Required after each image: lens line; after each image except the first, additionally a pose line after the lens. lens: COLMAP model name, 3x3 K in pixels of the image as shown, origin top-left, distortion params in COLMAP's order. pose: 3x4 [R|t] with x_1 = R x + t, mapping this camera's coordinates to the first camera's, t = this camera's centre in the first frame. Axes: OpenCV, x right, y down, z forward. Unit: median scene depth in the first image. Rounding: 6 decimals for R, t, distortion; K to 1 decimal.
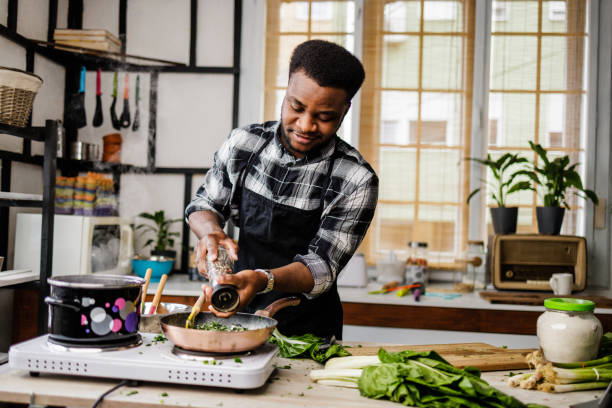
lens RADIAL K [[612.6, 0, 306.4], [0, 612.6, 202.5], [0, 0, 1]] dist [0.006702, 0.020890]
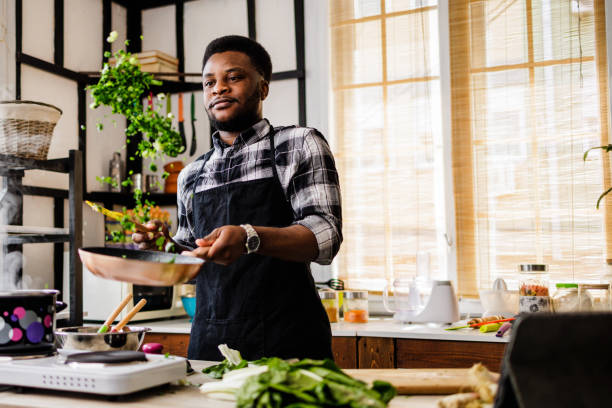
lens RADIAL K [[768.1, 0, 234.5], [0, 768.1, 212.6], [0, 0, 1]] dist [0.022652, 0.002023]
pose [[0.926028, -0.072988, -0.370330, 0.201390], [0.053988, 0.996650, -0.061431, 0.040383], [0.373574, 0.036894, 0.926867, -0.013204]]
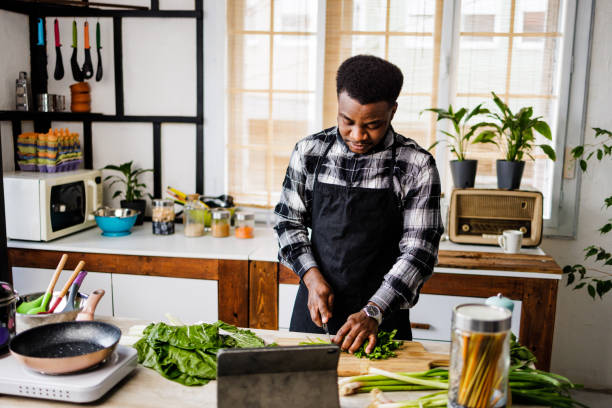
lens RADIAL K [[649.5, 0, 323.3], [0, 649.5, 203.1], [0, 0, 1]] dist [0.011886, 0.001097]
pose [[0.997690, -0.001500, -0.067911, 0.167871], [0.013088, 0.985267, 0.170519, -0.105325], [0.066654, -0.171014, 0.983011, -0.049943]]
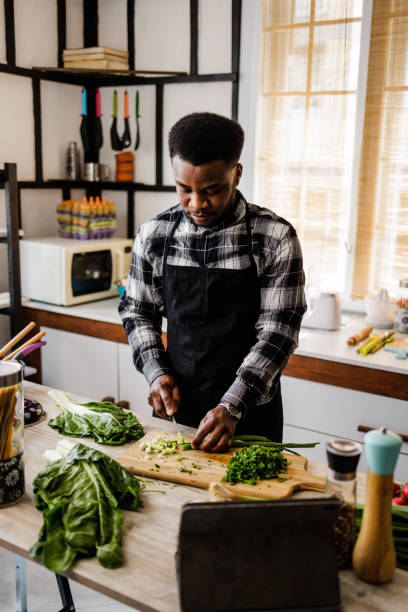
lens RADIAL K [[660.5, 0, 205.1], [0, 660.5, 309.7], [0, 0, 1]] dist [0.018145, 0.009156]
pose [[0.891964, 0.081450, -0.444708, 0.344076], [0.016163, 0.977264, 0.211408, -0.096892], [0.451817, -0.195756, 0.870368, 0.070952]]
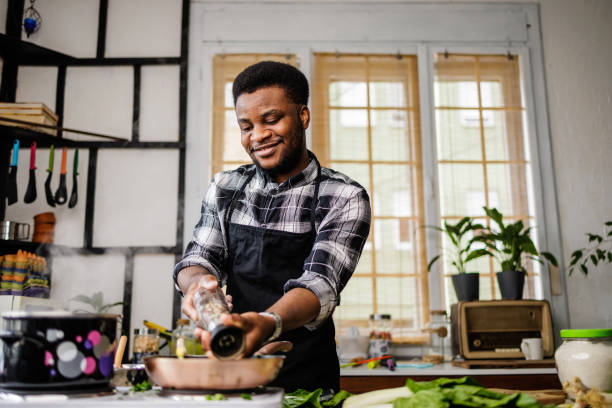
lens RADIAL K [[611.9, 0, 304.7], [0, 611.9, 203.9], [0, 0, 1]] dist [0.012027, 0.013681]
pose [[0.991778, -0.019150, 0.126527, -0.051904], [0.041461, 0.983492, -0.176139, 0.059278], [-0.121065, 0.179937, 0.976200, 0.058183]]
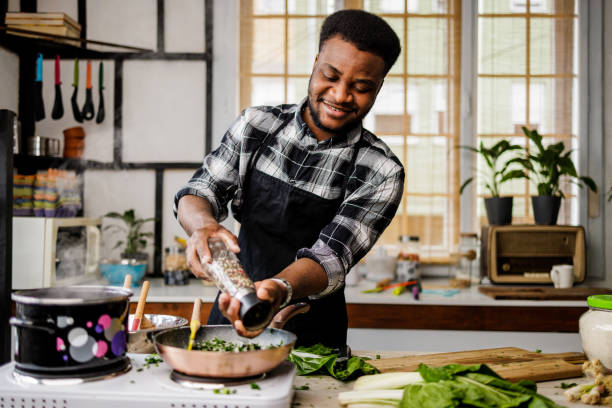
lens RADIAL K [[612.6, 0, 306.4], [0, 612.6, 202.5], [0, 0, 1]] dist [0.006702, 0.020890]
pose [[0.997685, -0.024079, 0.063593, -0.034921], [0.023750, 0.999700, 0.005921, 0.003496], [-0.063717, -0.004397, 0.997958, 0.070787]]
